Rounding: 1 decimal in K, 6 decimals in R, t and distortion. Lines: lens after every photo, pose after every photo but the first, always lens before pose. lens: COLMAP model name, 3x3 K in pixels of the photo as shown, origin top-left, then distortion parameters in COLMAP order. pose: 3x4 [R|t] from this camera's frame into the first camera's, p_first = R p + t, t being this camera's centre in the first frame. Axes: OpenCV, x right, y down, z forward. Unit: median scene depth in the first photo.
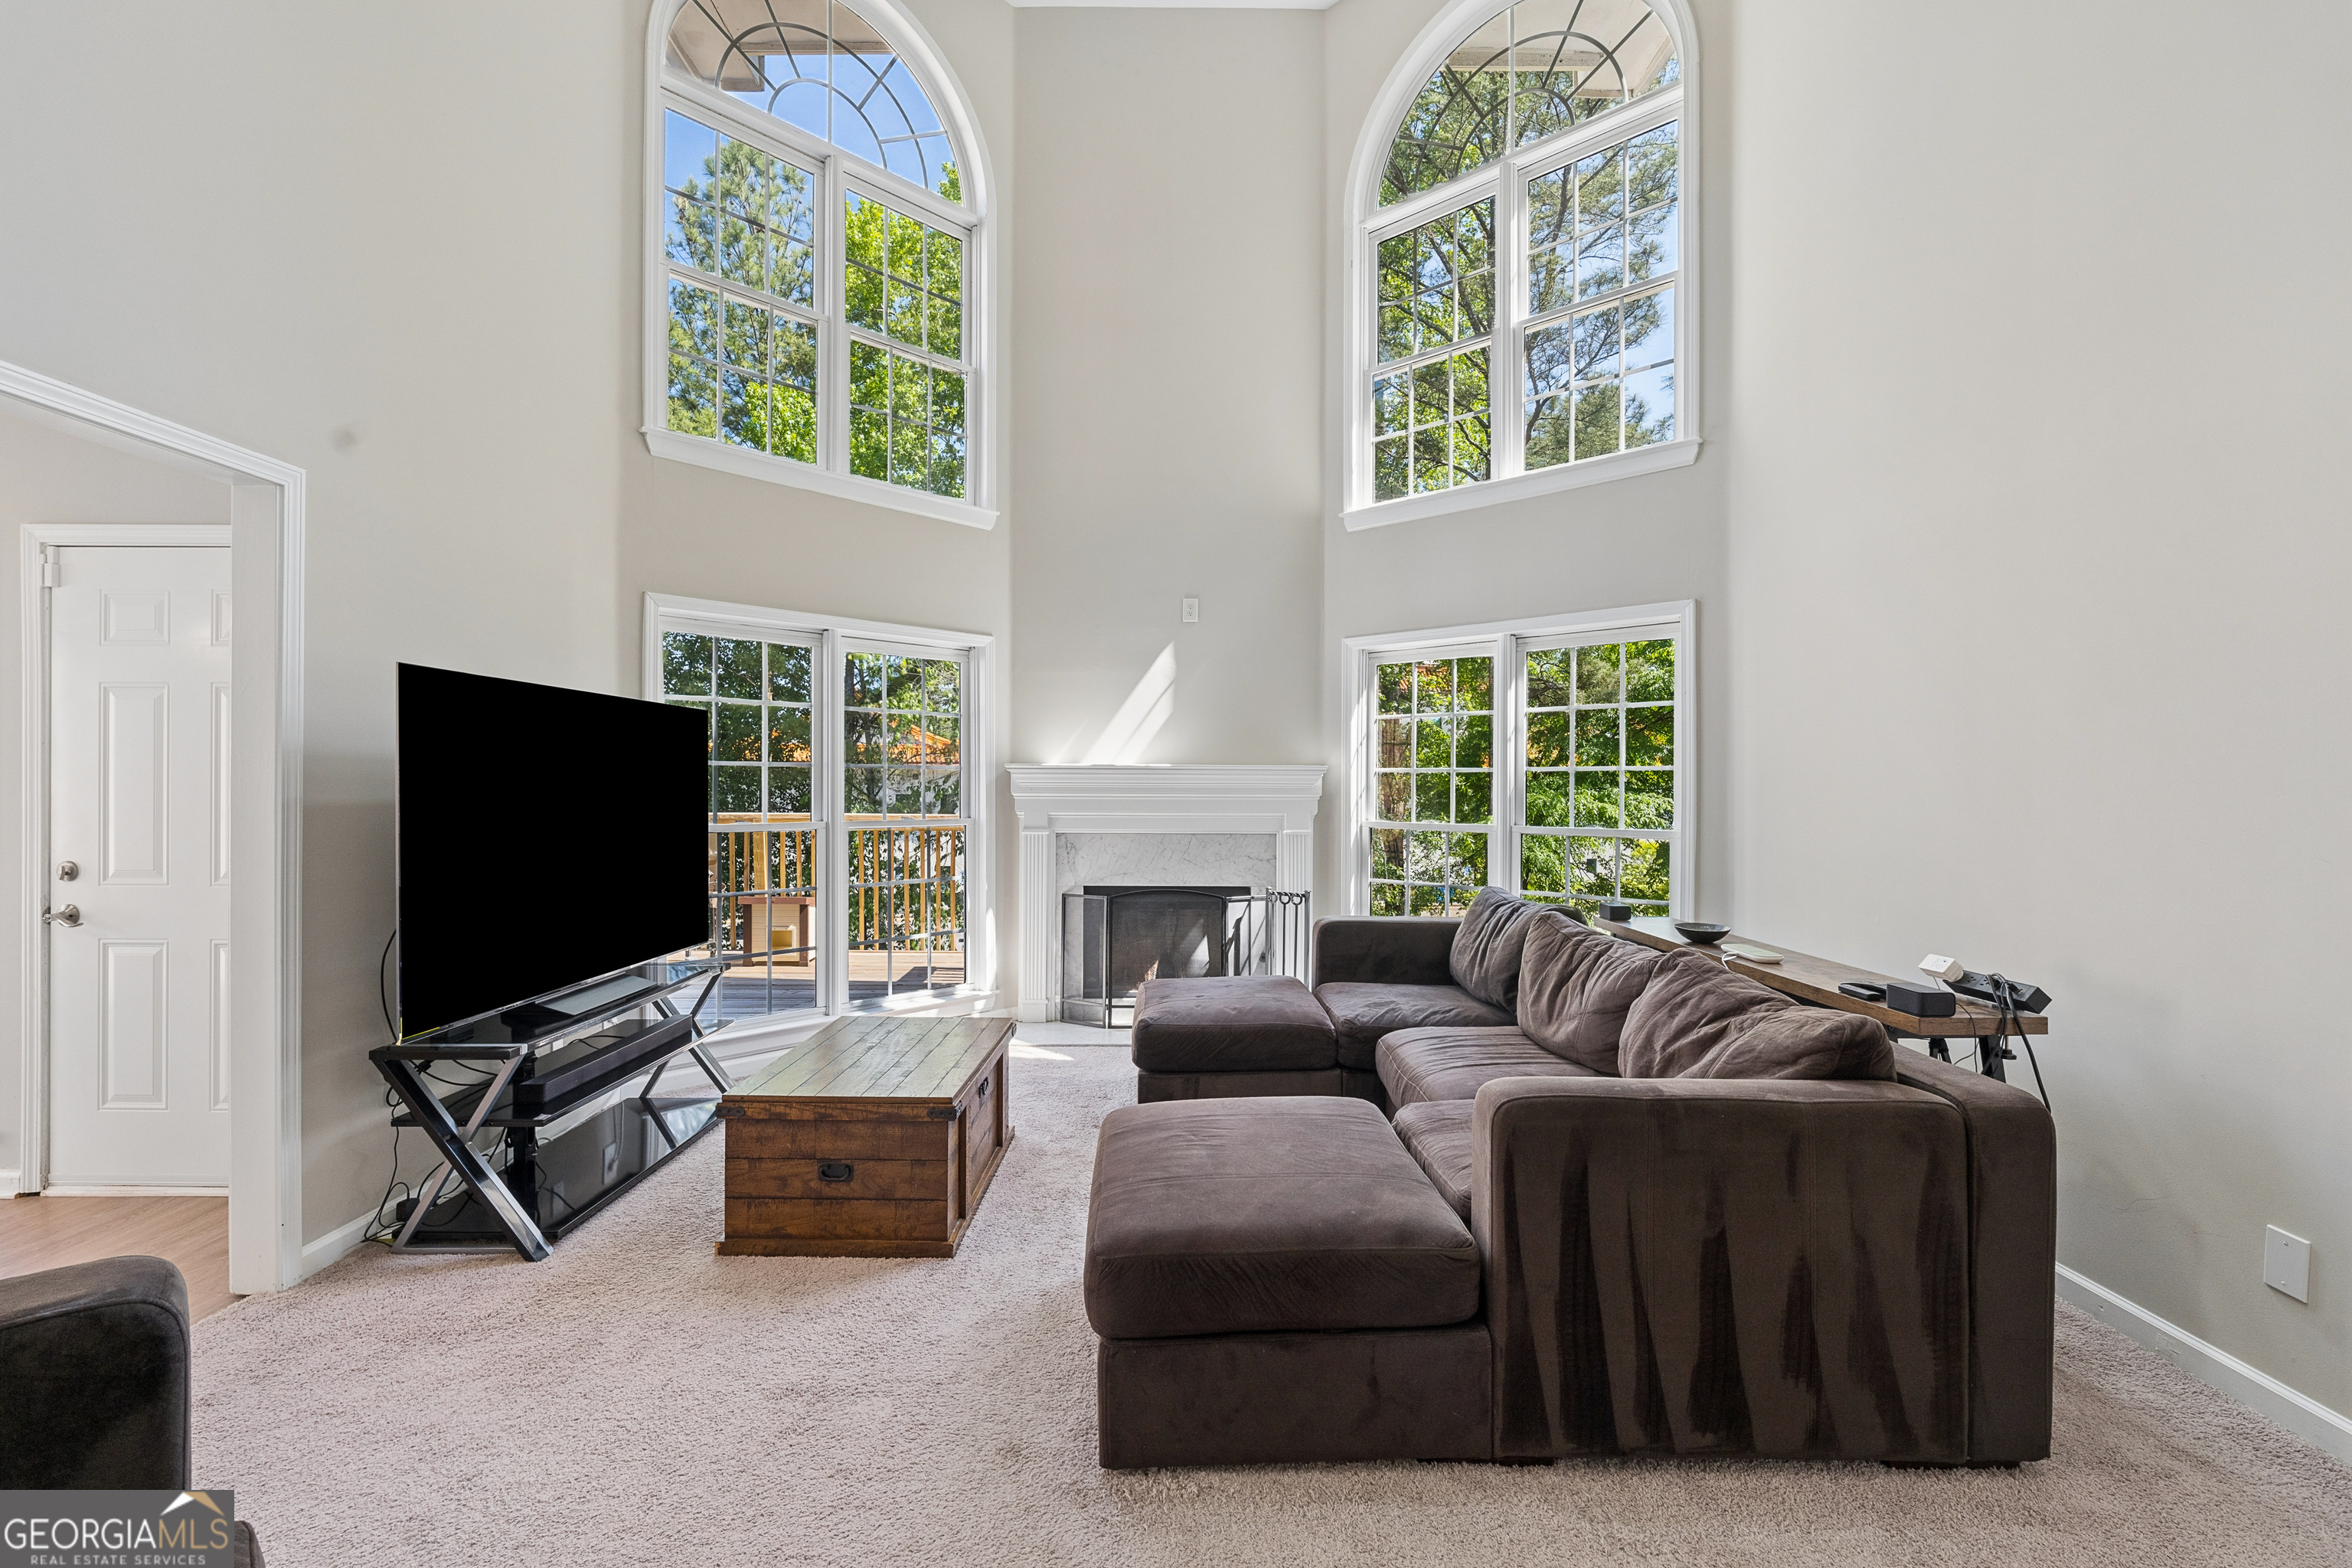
lens RADIAL K [[1021.9, 0, 1179.4], [0, 1021.9, 789.9], [0, 0, 1]] dist [-0.007772, 0.000909]
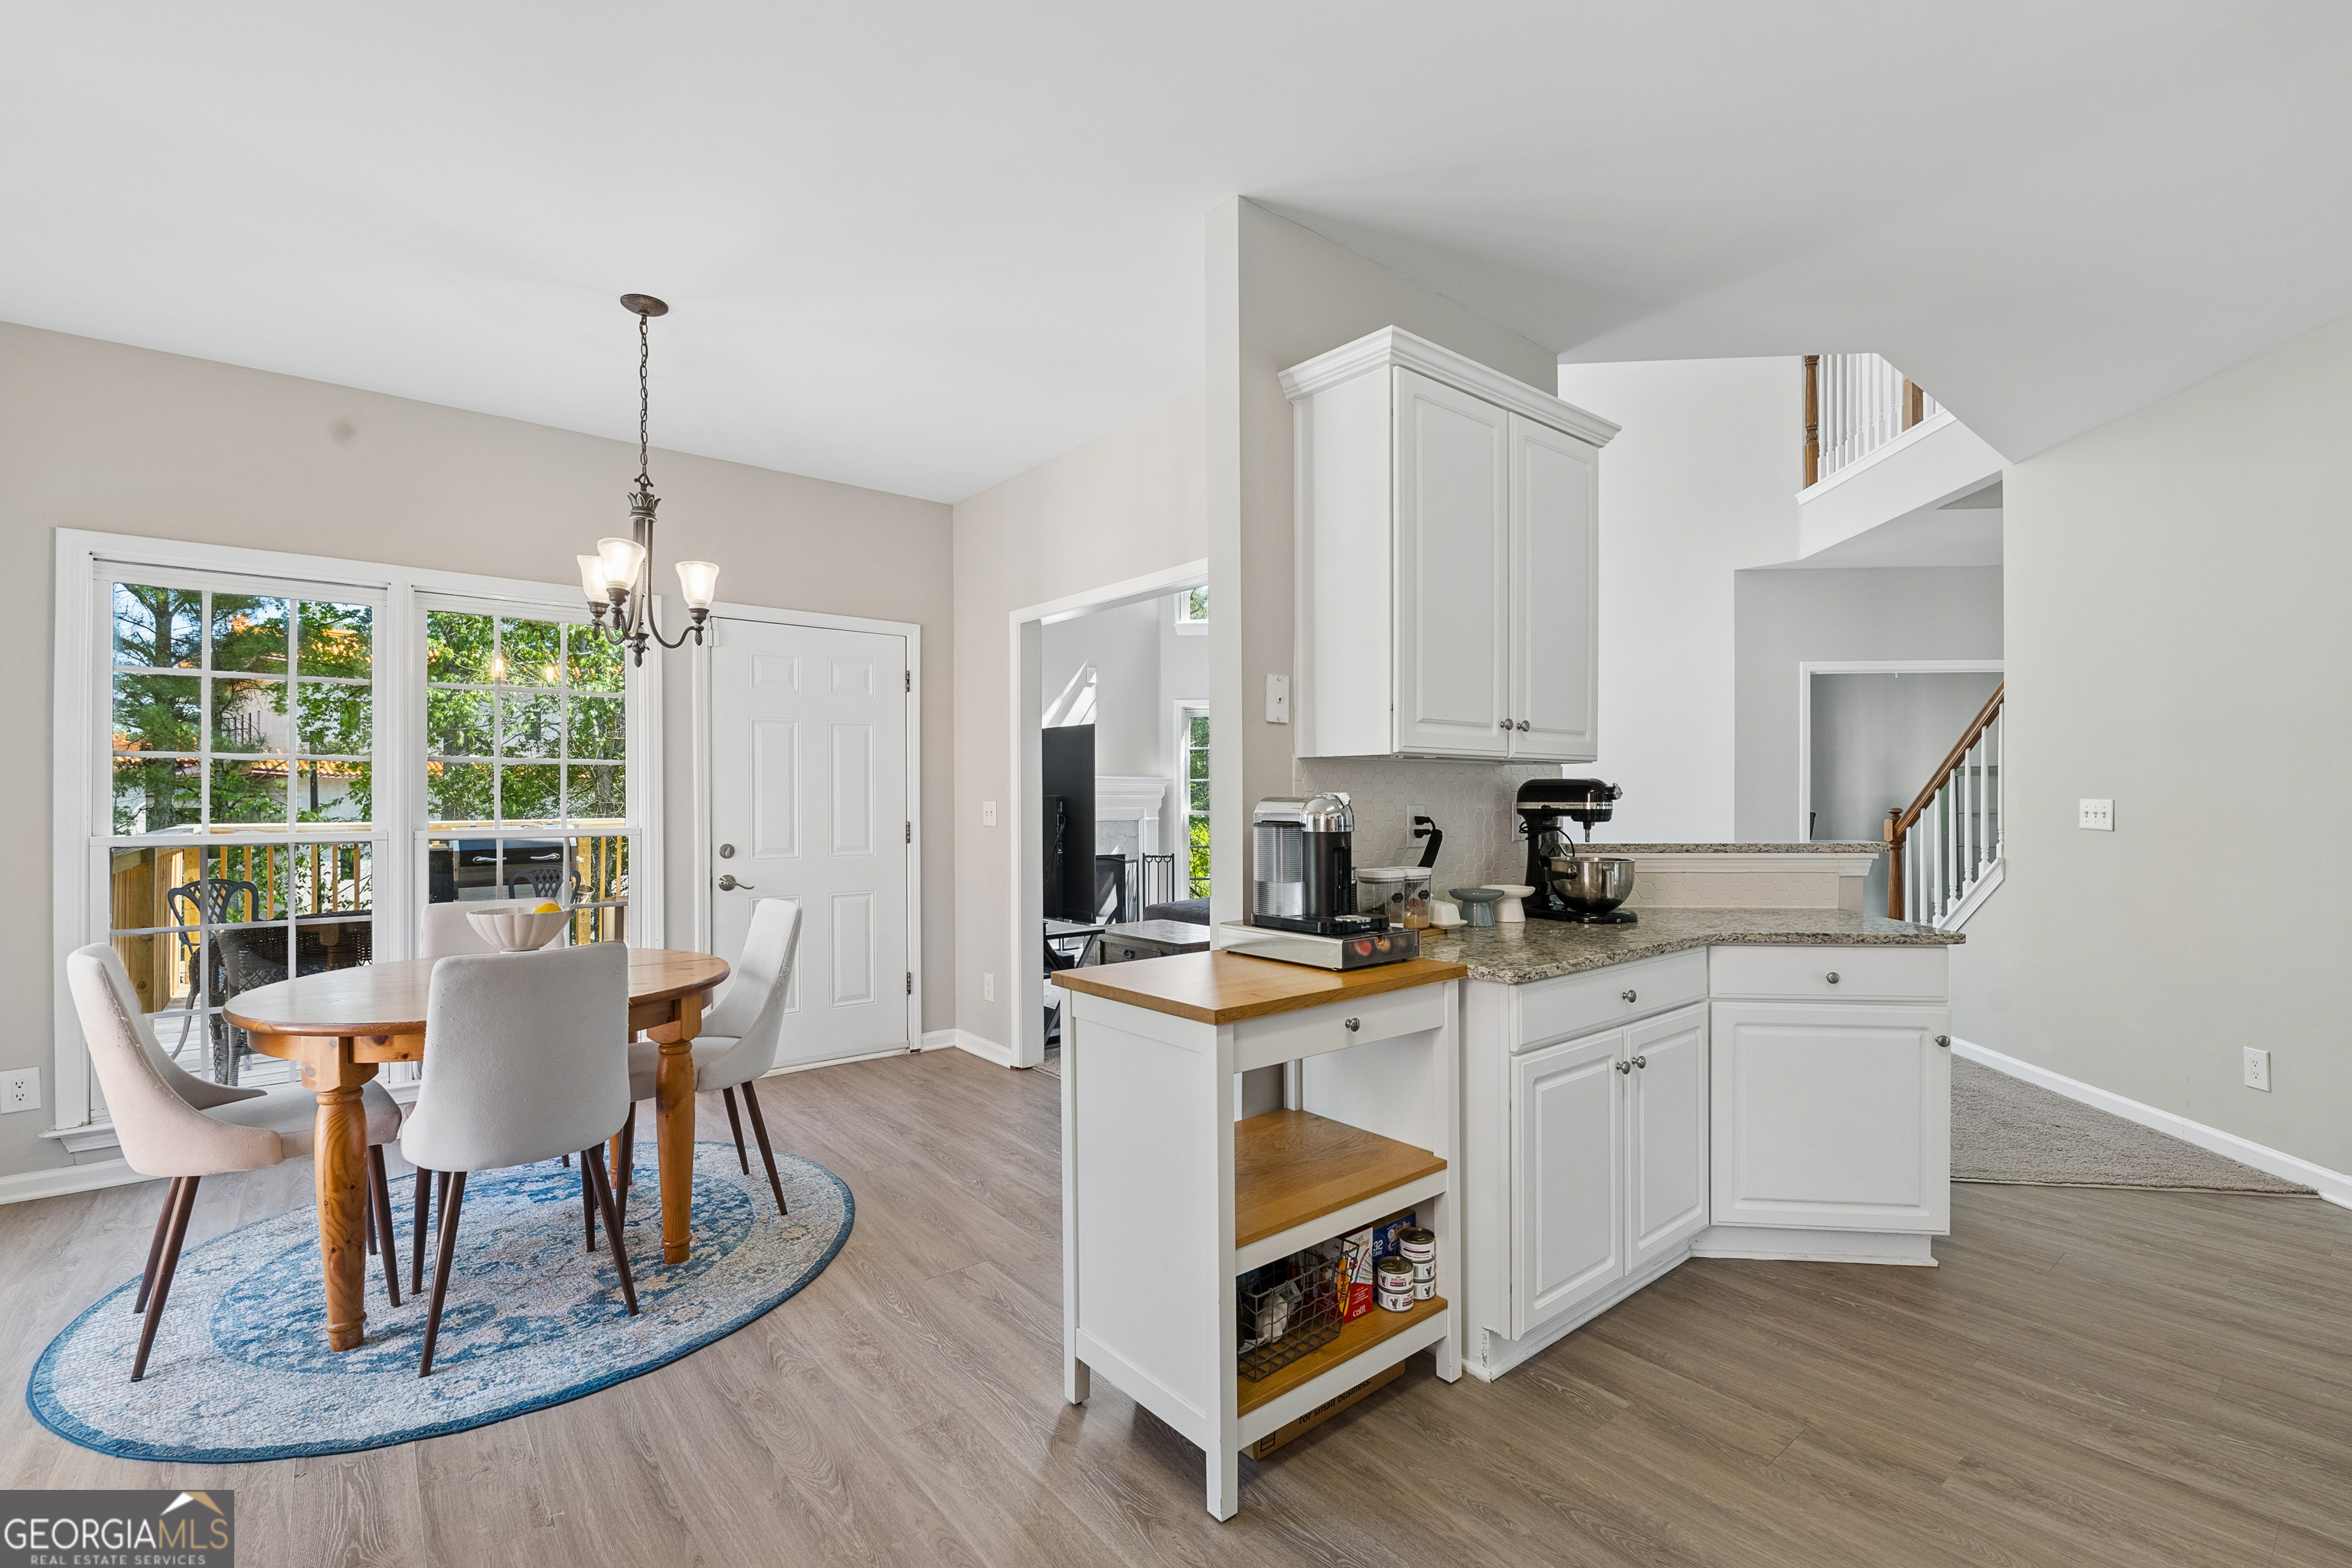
lens RADIAL K [[1021.9, 0, 1170.9], [0, 1021.9, 793.1], [0, 0, 1]] dist [-0.007772, 0.000909]
pose [[0.782456, -0.005931, 0.622677, -0.894638], [0.010513, 0.999938, -0.003687, 0.007410], [-0.622617, 0.009431, 0.782470, -0.287620]]
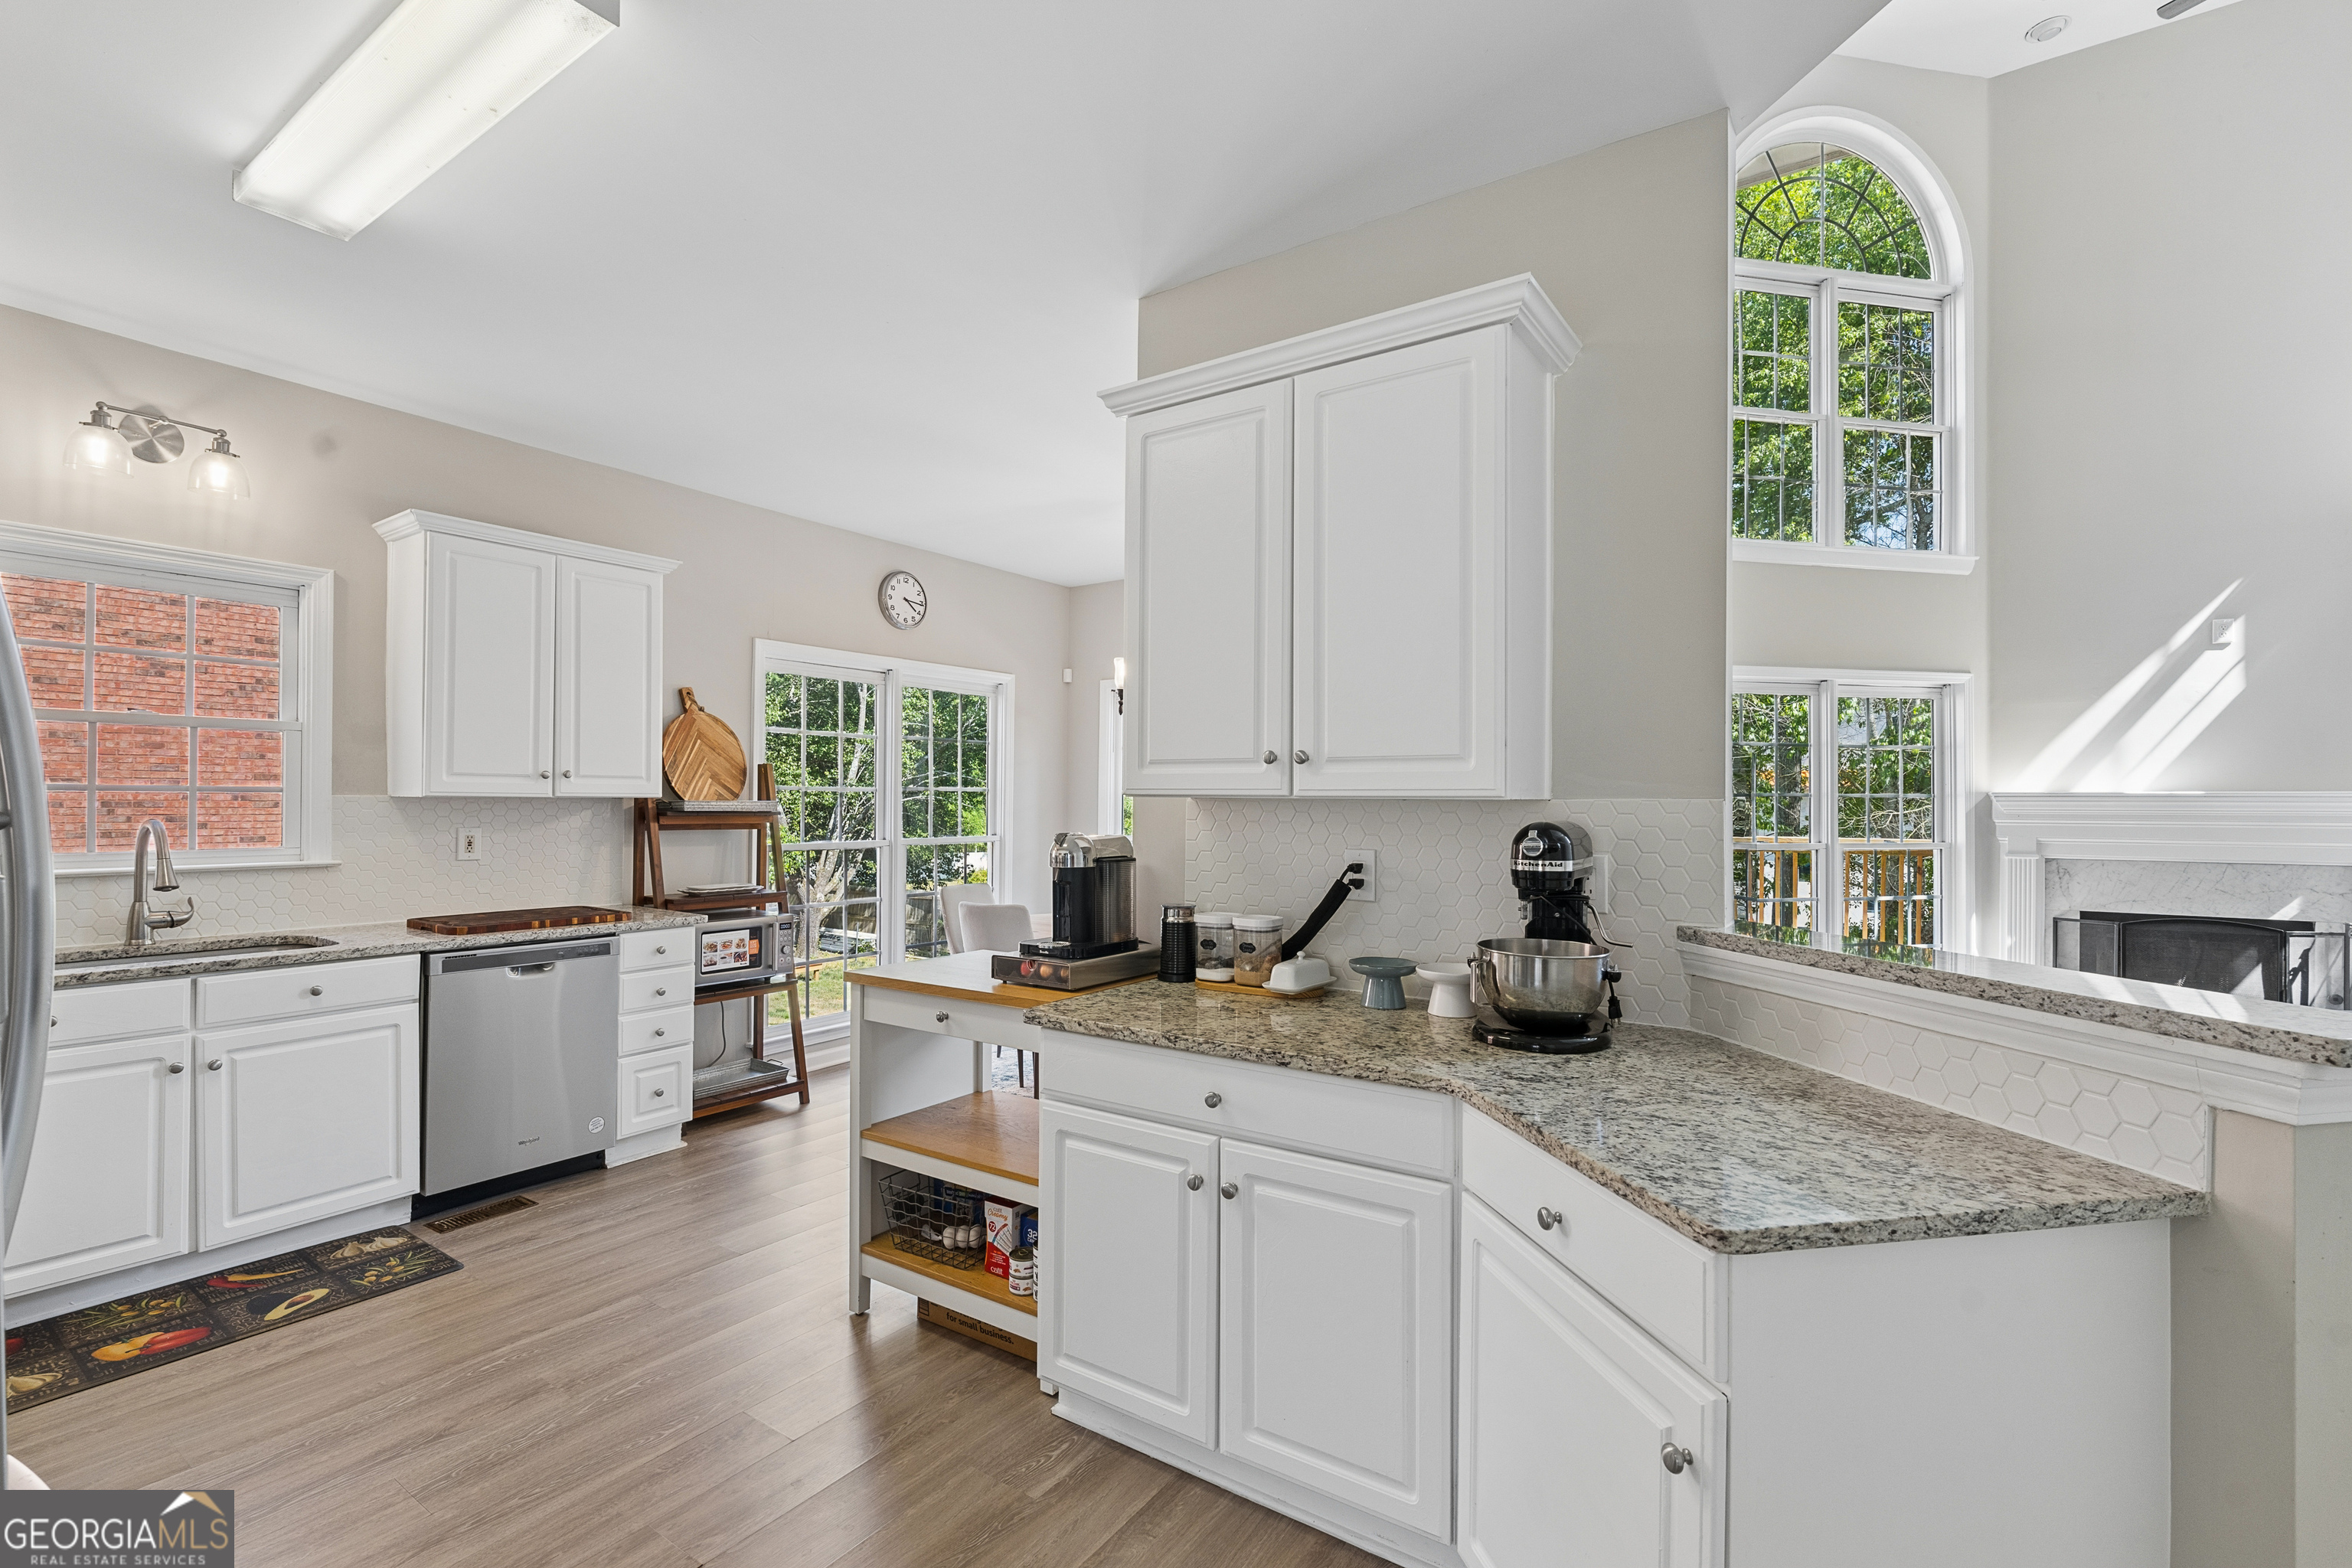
lens RADIAL K [[1021.9, 0, 1177.7], [0, 1021.9, 805.0], [0, 0, 1]] dist [-0.007772, 0.000909]
pose [[0.821730, -0.001362, -0.569876, -0.266251], [-0.001788, 0.999986, -0.004969, -0.005384], [0.569874, 0.005102, 0.821716, -0.360858]]
